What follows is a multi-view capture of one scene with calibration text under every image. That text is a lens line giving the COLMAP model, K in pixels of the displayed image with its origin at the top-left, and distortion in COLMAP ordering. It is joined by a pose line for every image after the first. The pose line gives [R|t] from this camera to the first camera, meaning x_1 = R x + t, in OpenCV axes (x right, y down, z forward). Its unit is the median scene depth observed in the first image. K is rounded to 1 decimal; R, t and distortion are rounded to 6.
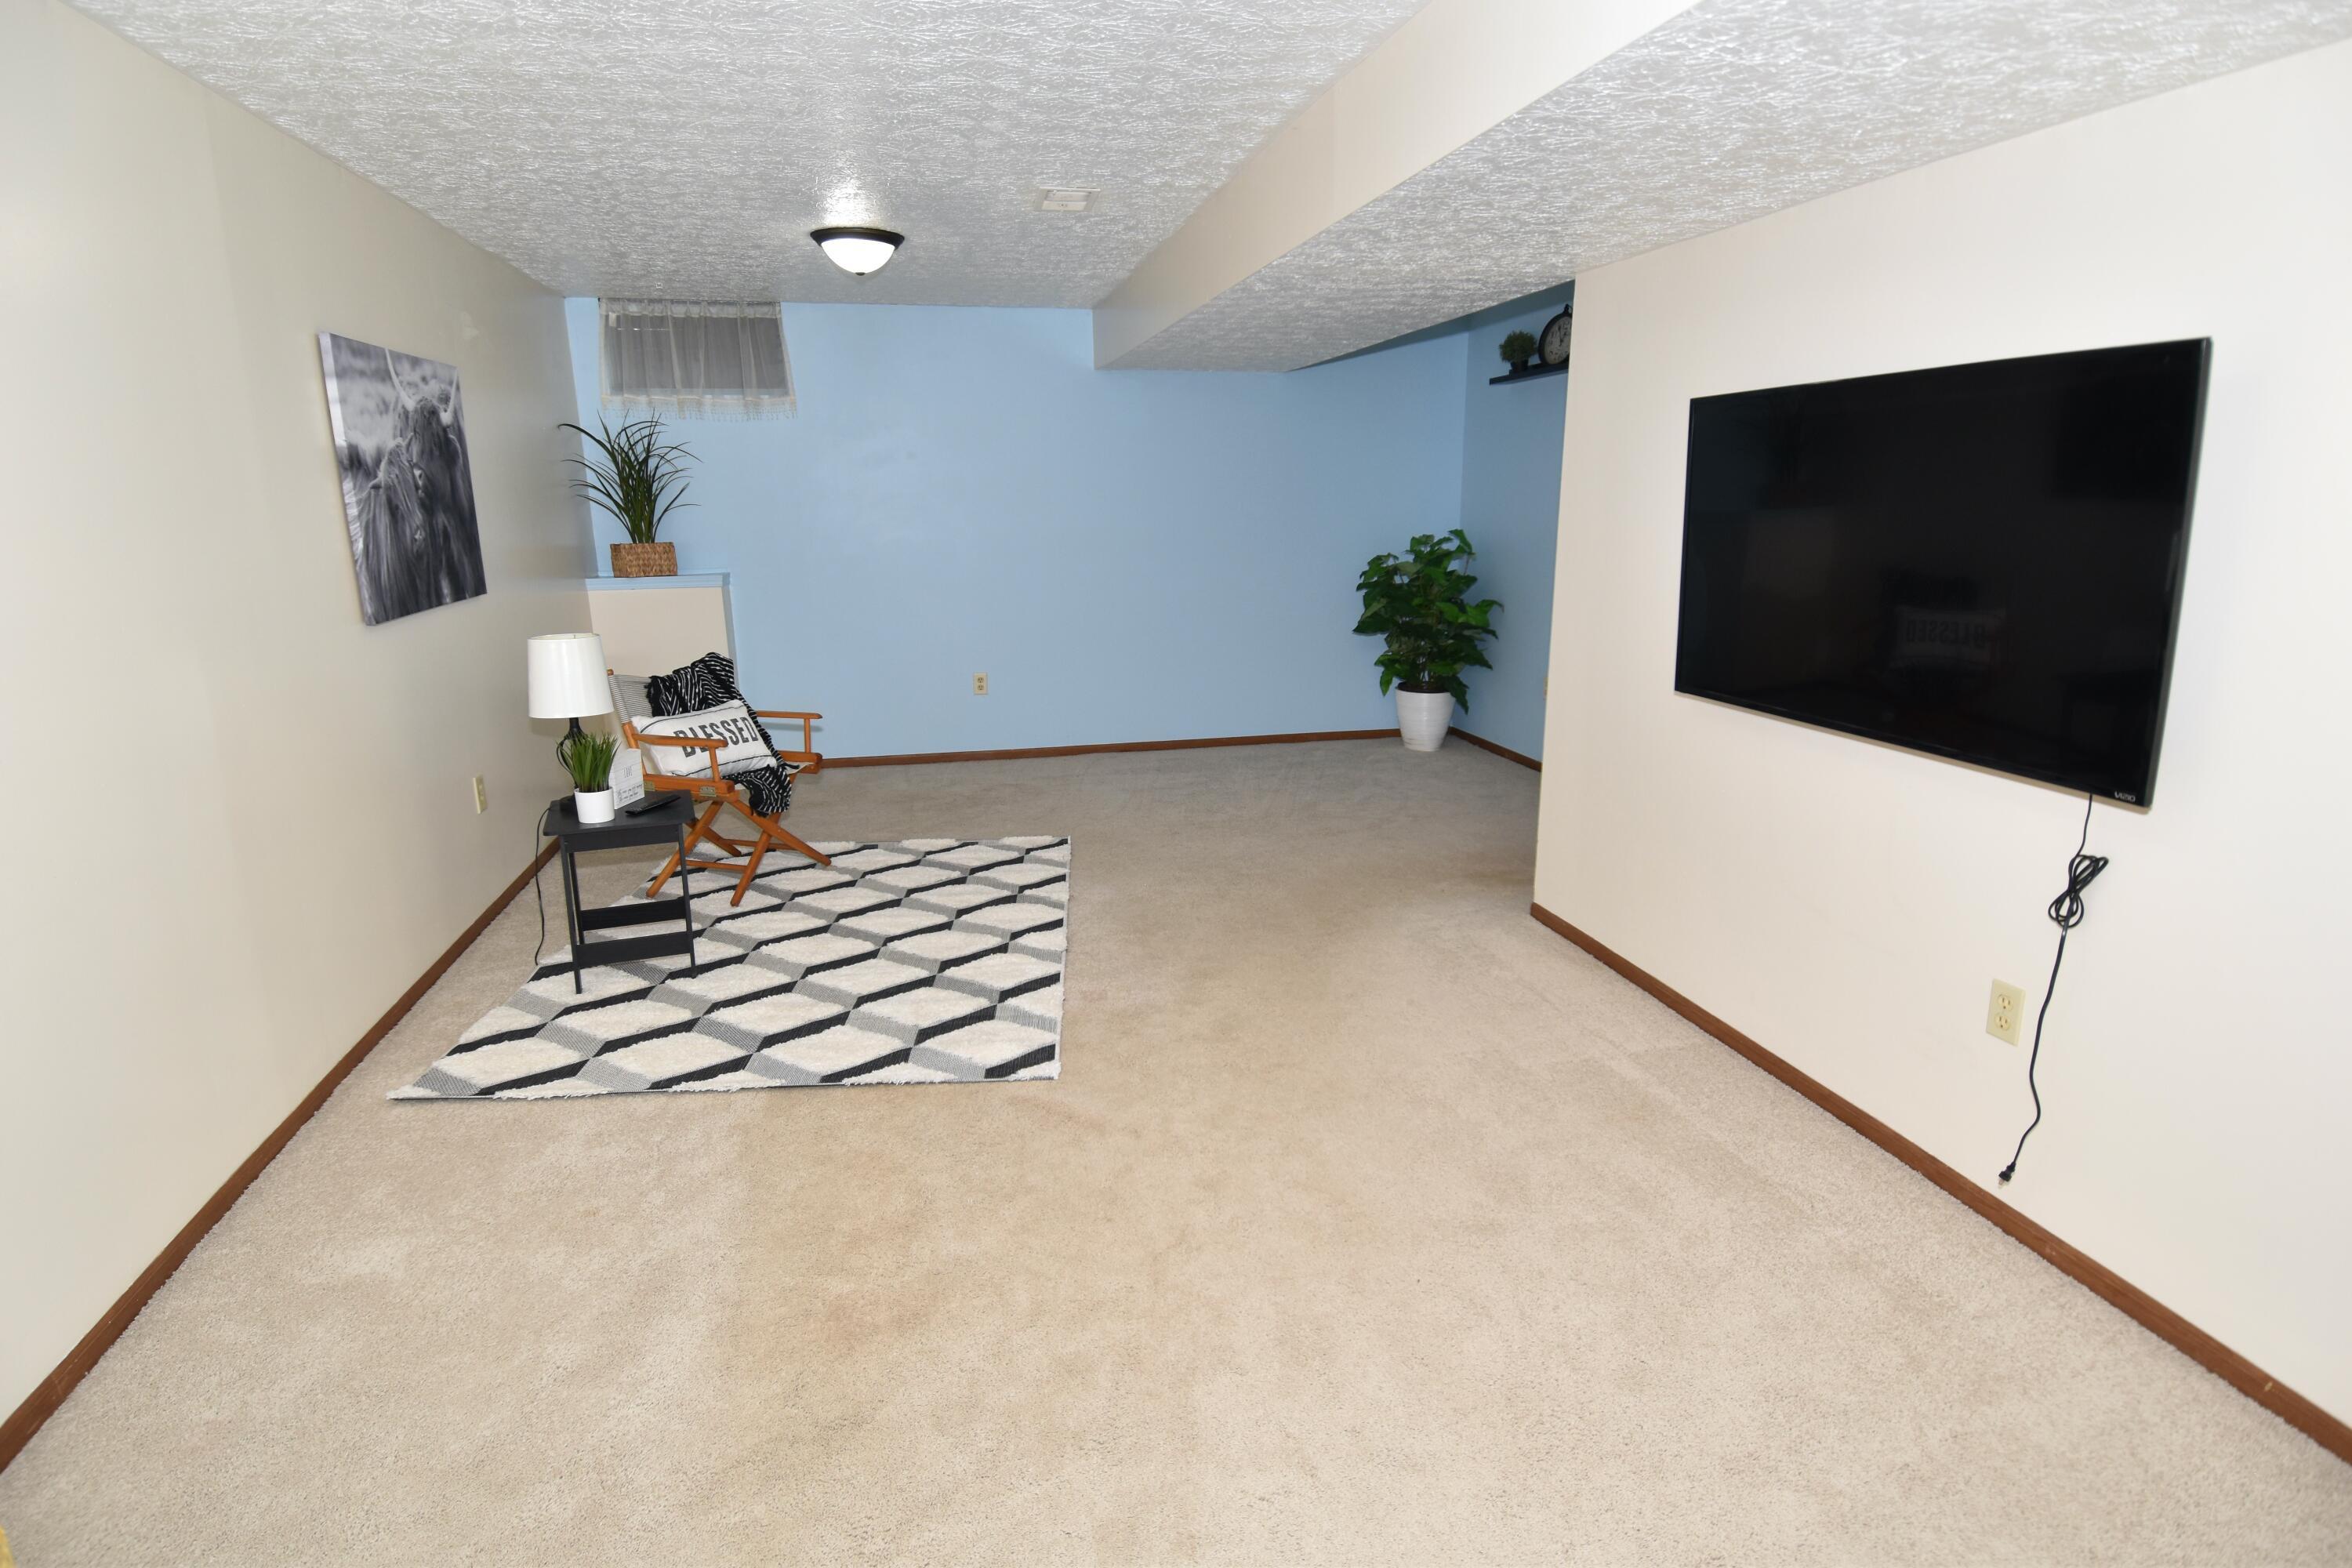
lens RADIAL K [[1214.8, 0, 1186.8], [0, 1214.8, 788.0], [0, 0, 1]] dist [0.043150, -0.048569]
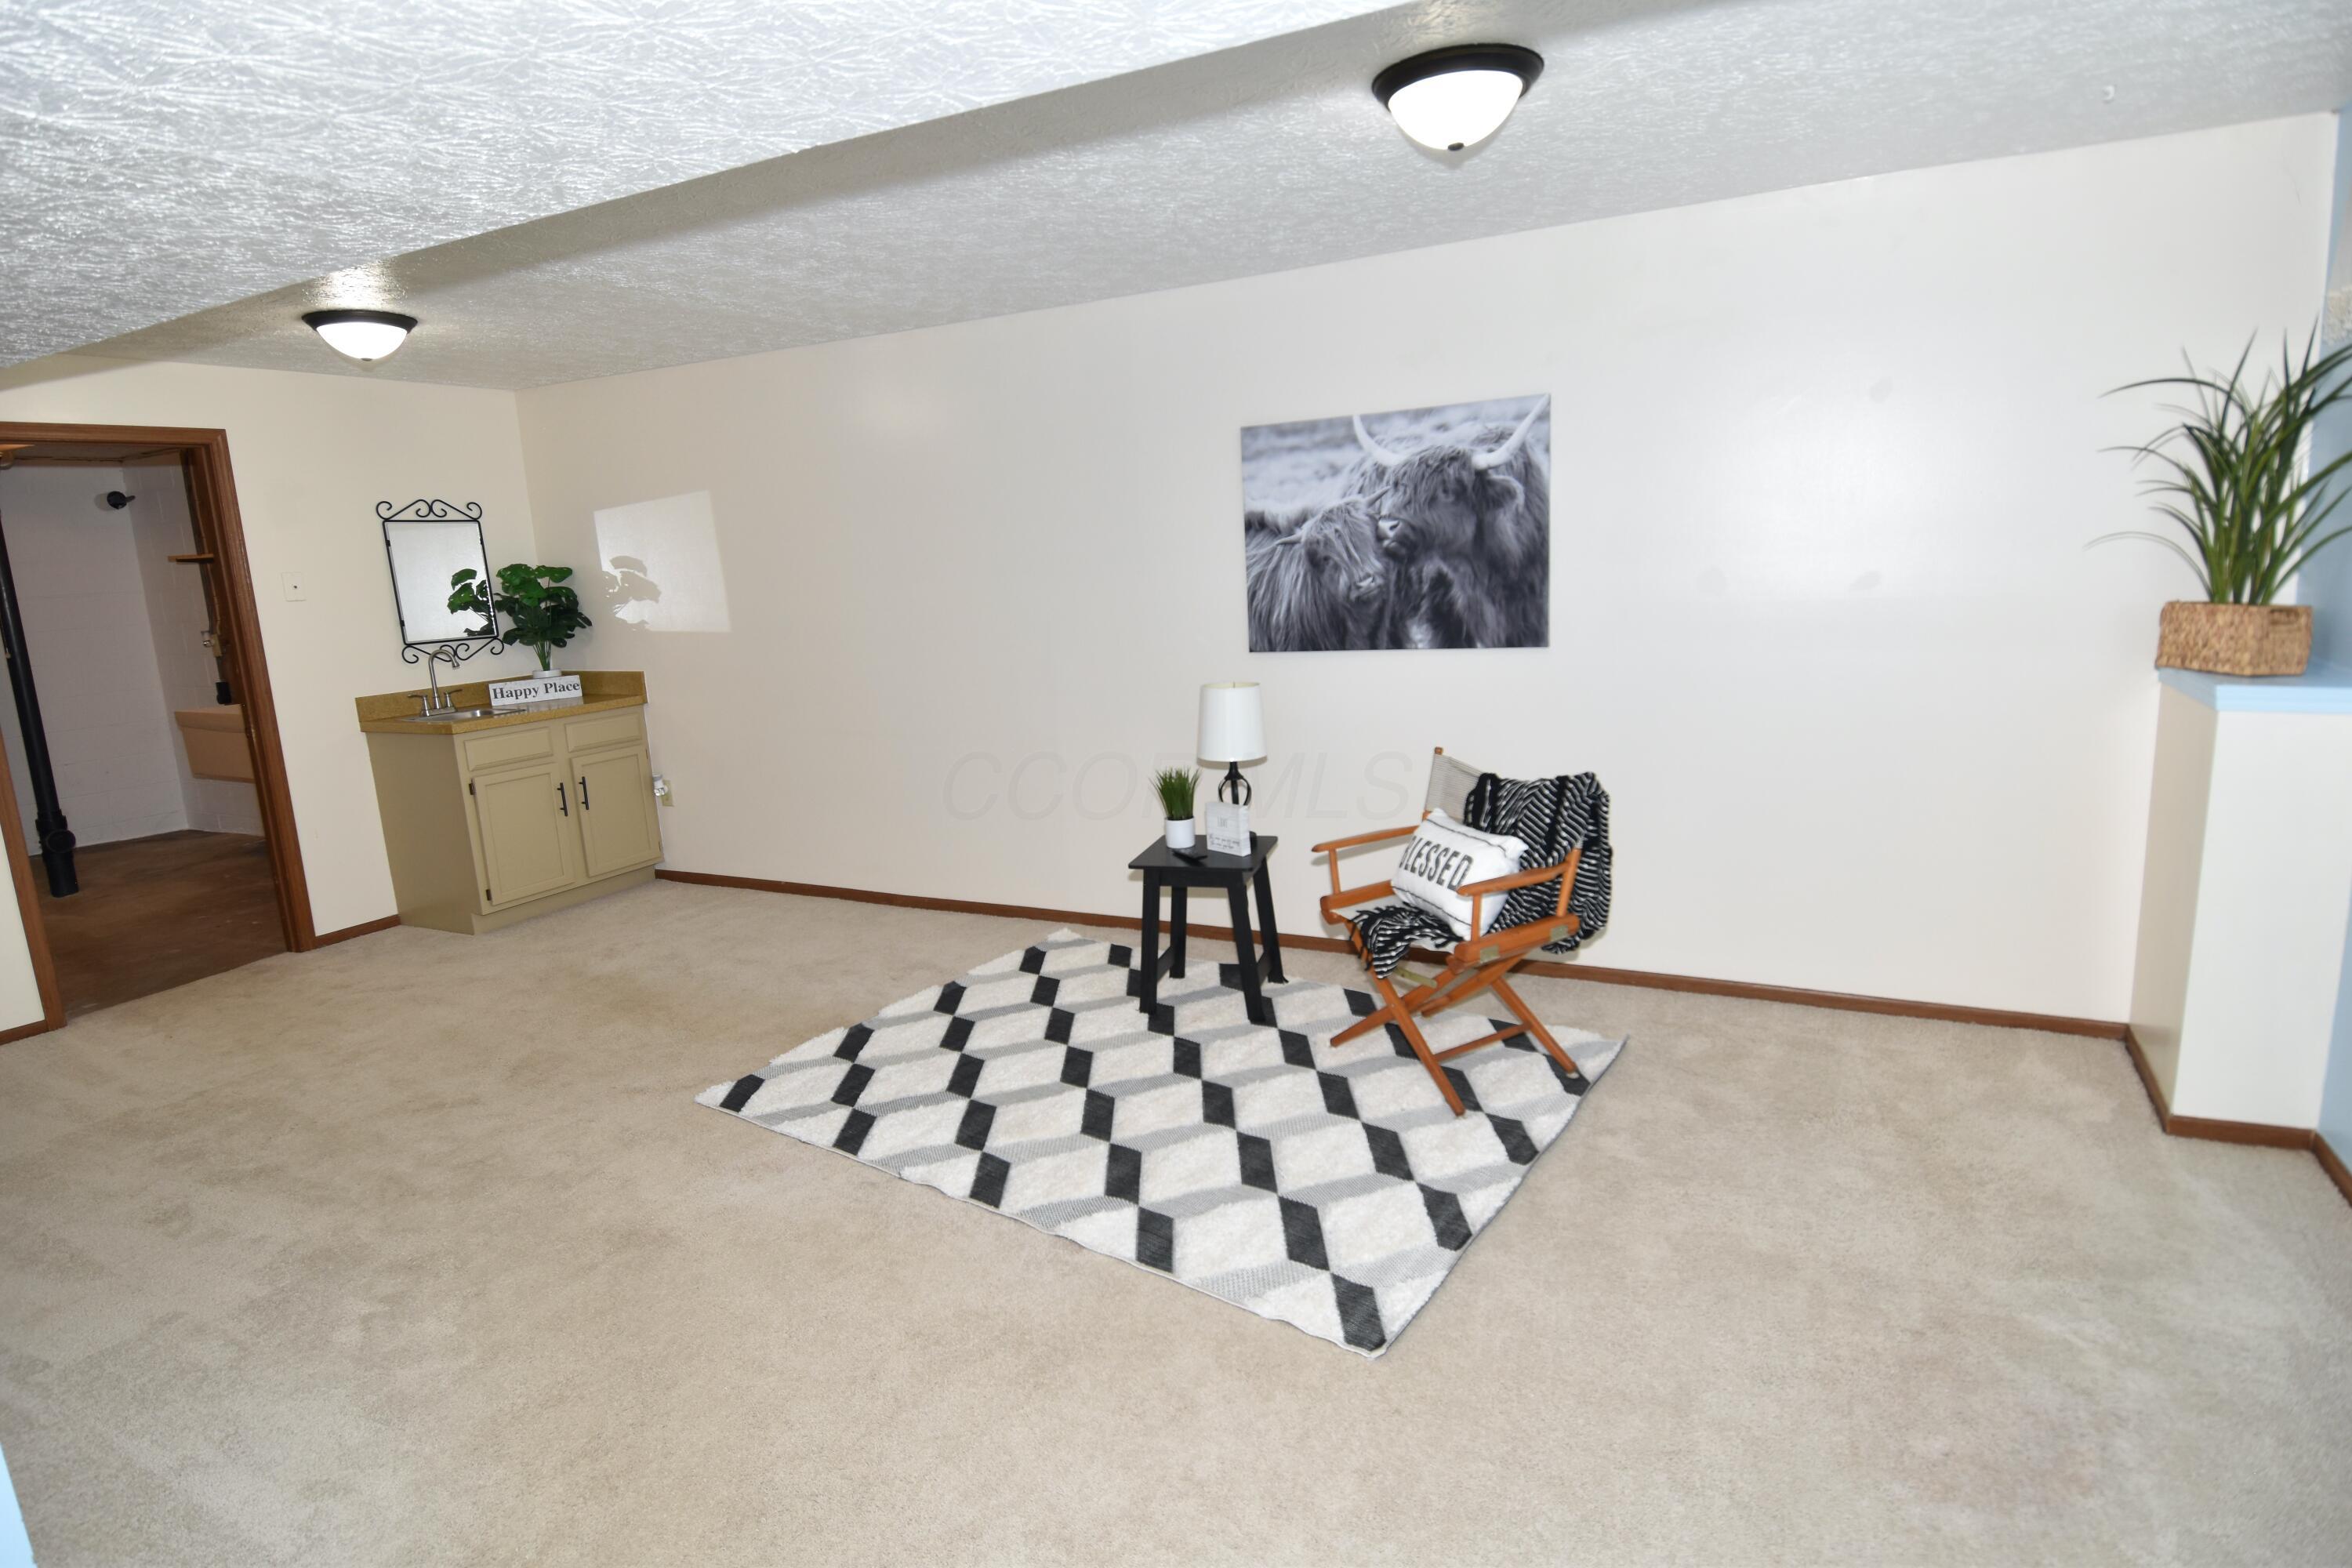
lens RADIAL K [[1214.8, 0, 1170.5], [0, 1214.8, 776.3], [0, 0, 1]] dist [0.043150, -0.048569]
pose [[-0.649382, 0.178835, -0.739135, 0.257978], [-0.126535, 0.932995, 0.336910, -0.314650], [0.749861, 0.312310, -0.583241, 1.260731]]
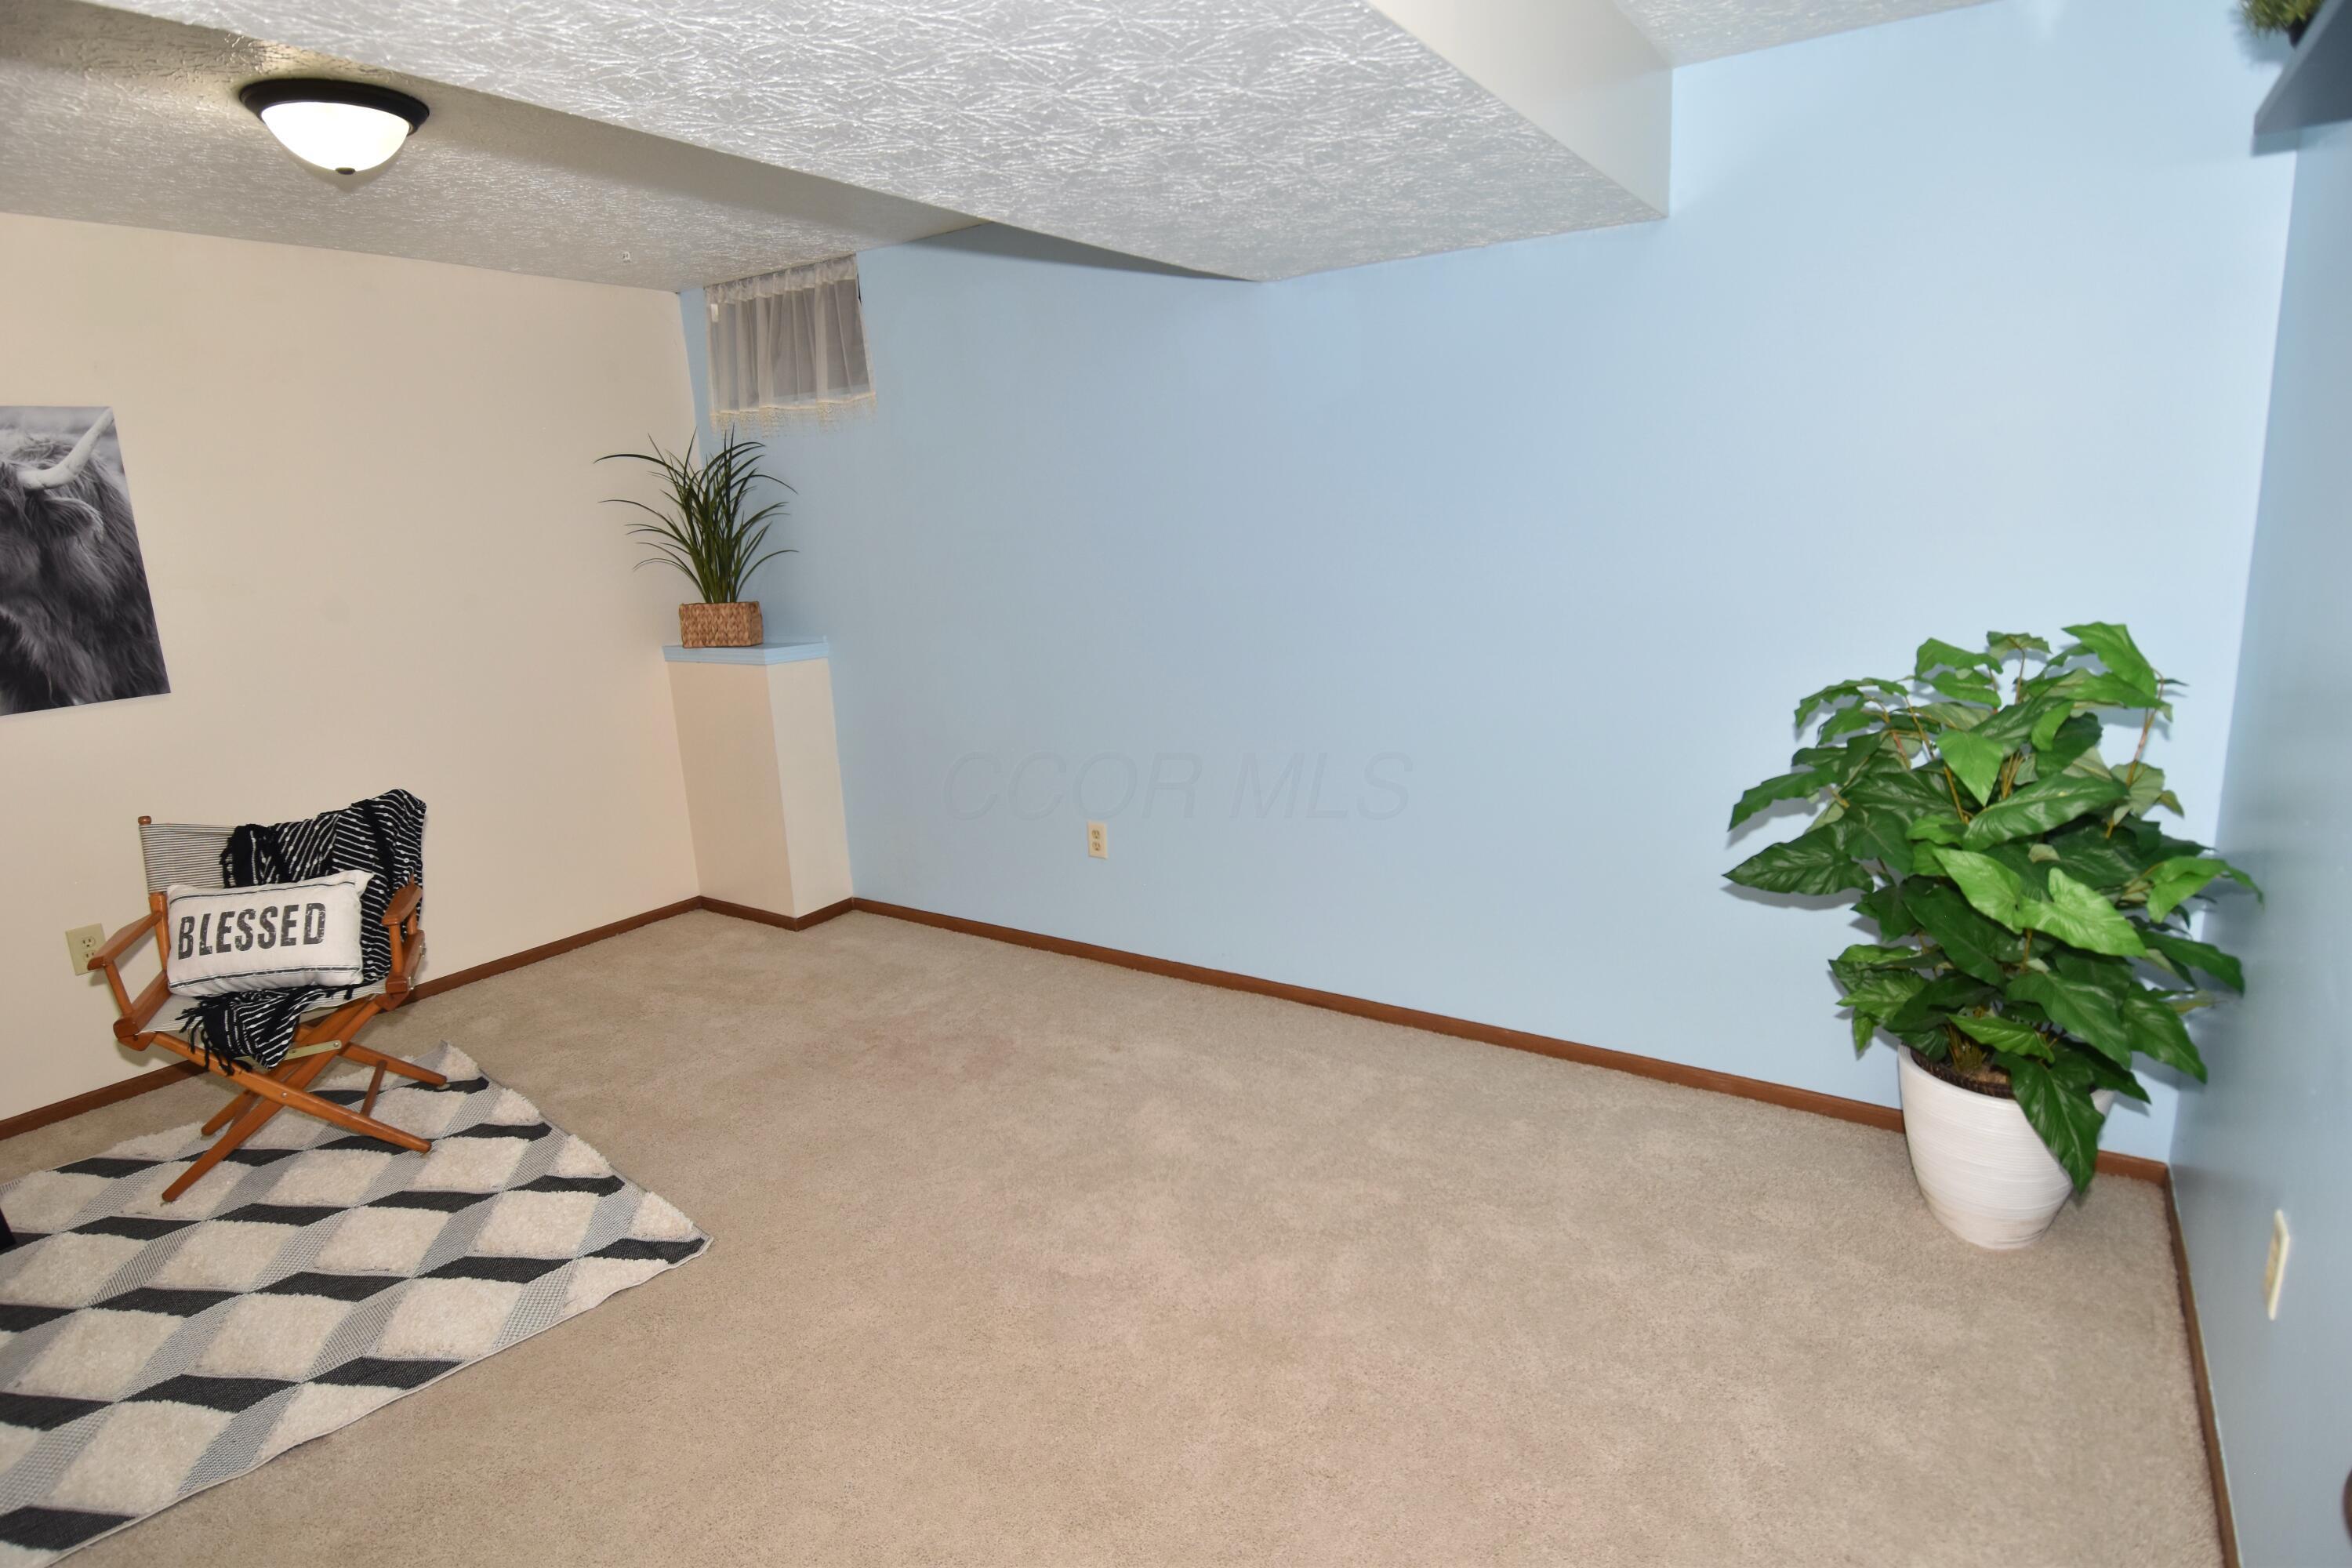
lens RADIAL K [[1214.8, 0, 1177.6], [0, 1214.8, 774.7], [0, 0, 1]] dist [0.043150, -0.048569]
pose [[0.678492, 0.134623, -0.722167, 0.406284], [-0.136674, 0.989034, 0.055963, -0.223919], [0.721782, 0.060731, 0.689451, 0.873919]]
